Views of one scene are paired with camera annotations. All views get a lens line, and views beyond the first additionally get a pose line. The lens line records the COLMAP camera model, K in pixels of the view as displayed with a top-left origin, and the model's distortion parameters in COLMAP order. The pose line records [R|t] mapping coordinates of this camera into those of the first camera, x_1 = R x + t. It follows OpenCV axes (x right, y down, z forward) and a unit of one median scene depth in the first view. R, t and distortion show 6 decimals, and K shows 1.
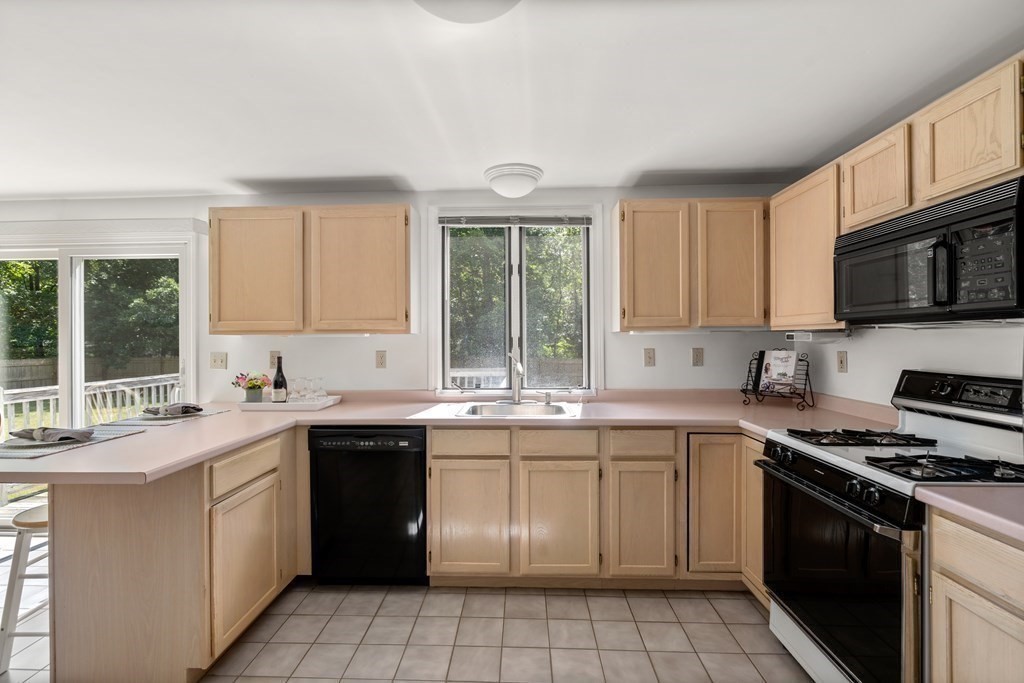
lens RADIAL K [[464.6, 0, 506.4], [0, 464.6, 338.0], [0, 0, 1]] dist [-0.005060, 0.001009]
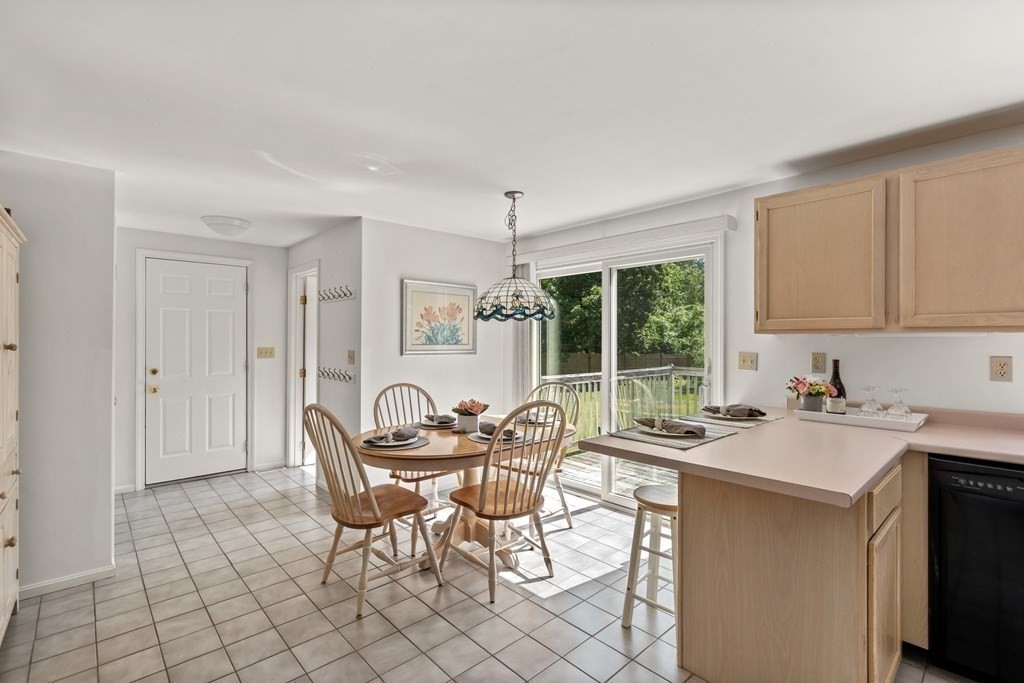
lens RADIAL K [[464.6, 0, 506.4], [0, 464.6, 338.0], [0, 0, 1]] dist [-0.005060, 0.001009]
pose [[0.705305, 0.004931, -0.708887, -0.337133], [-0.004865, 0.999986, 0.002117, 0.002162], [0.708887, 0.001956, 0.705319, -0.023825]]
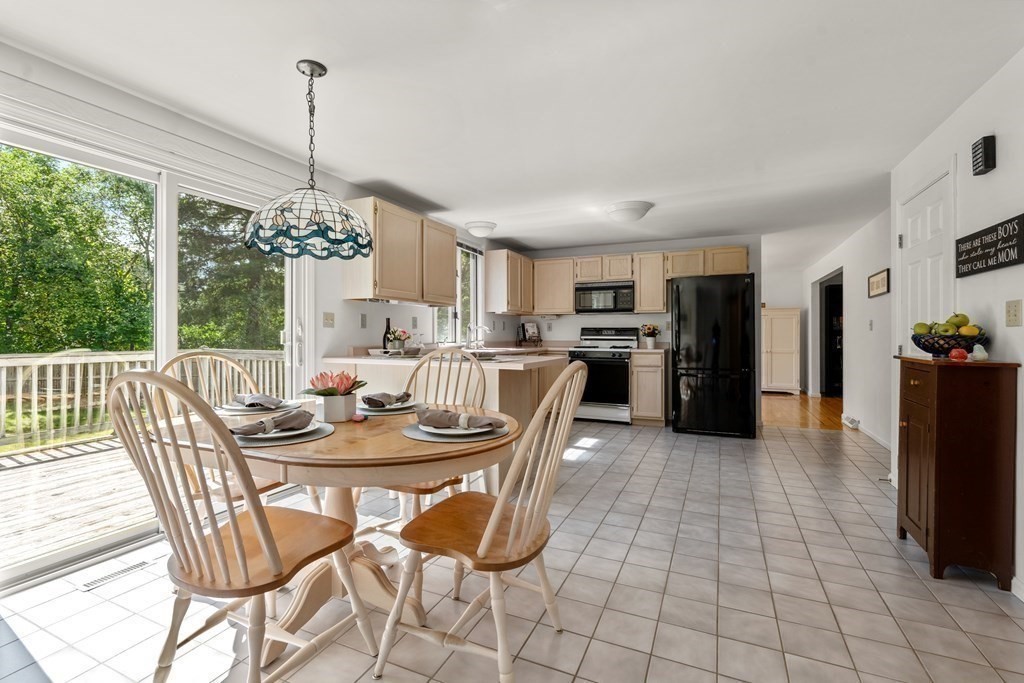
lens RADIAL K [[437.4, 0, 531.5], [0, 437.4, 334.3], [0, 0, 1]] dist [-0.001208, 0.000108]
pose [[0.363945, 0.004663, 0.931409, -1.585918], [-0.002591, 0.999989, -0.003994, 0.097058], [-0.931417, -0.000959, 0.363953, 0.175399]]
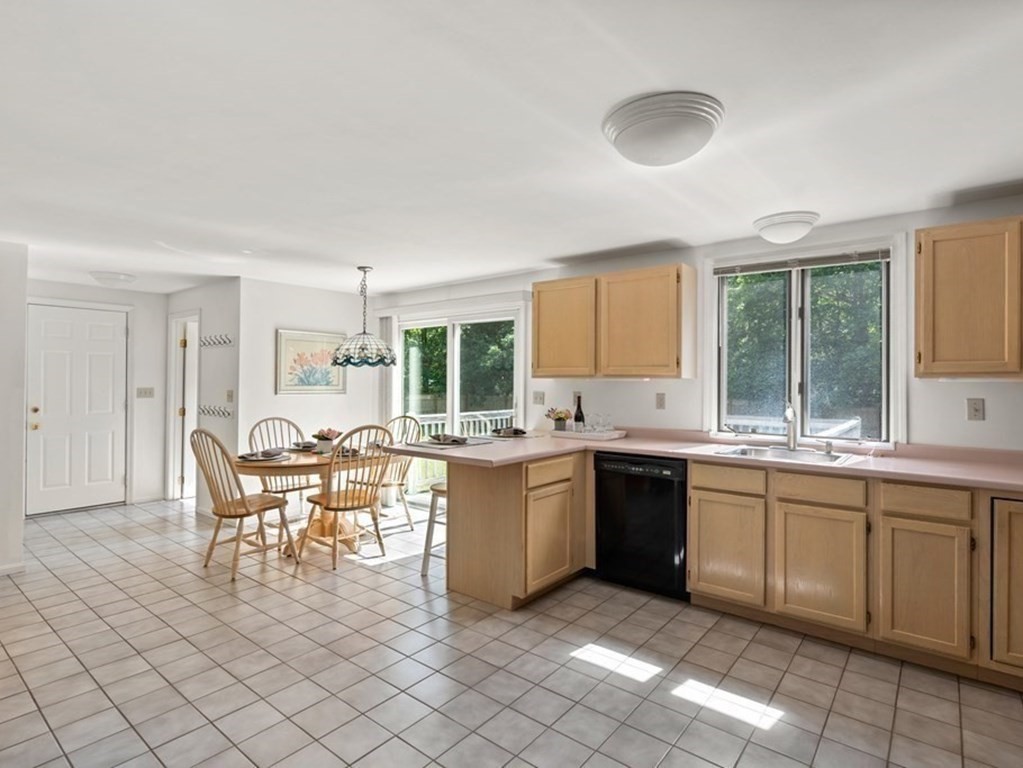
lens RADIAL K [[538.2, 0, 504.0], [0, 538.2, 377.5], [0, 0, 1]] dist [-0.001763, 0.000140]
pose [[0.799148, 0.006556, -0.601099, 0.233083], [-0.009831, 0.999949, -0.002164, -0.005240], [0.601054, 0.007639, 0.799172, -0.294059]]
